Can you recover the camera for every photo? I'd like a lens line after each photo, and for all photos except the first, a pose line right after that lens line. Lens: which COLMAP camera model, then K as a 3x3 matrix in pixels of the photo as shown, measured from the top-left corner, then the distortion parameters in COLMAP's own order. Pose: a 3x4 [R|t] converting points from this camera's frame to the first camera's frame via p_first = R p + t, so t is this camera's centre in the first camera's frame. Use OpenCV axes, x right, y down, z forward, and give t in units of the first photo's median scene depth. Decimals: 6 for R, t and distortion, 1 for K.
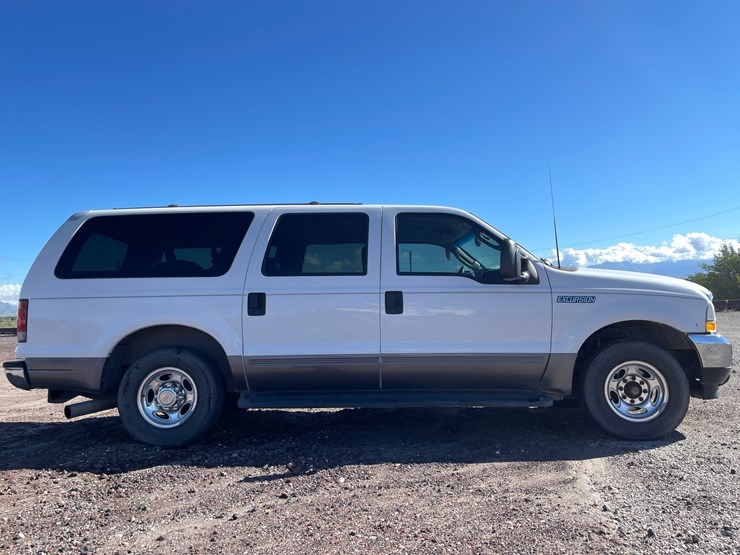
lens RADIAL K [[541.8, 0, 374.5], [0, 541.8, 274.5], [0, 0, 1]] dist [0.001849, -0.002891]
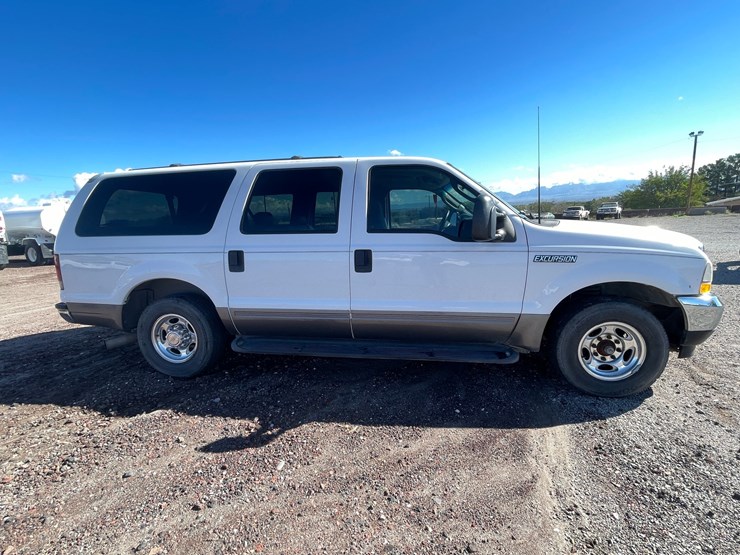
lens RADIAL K [[327.3, 0, 370.0], [0, 327.3, 277.5], [0, 0, 1]] dist [-0.002003, -0.000412]
pose [[0.991486, 0.013160, -0.129545, 0.127308], [0.018674, 0.970226, 0.241482, -0.064958], [0.128866, -0.241845, 0.961719, 0.404546]]
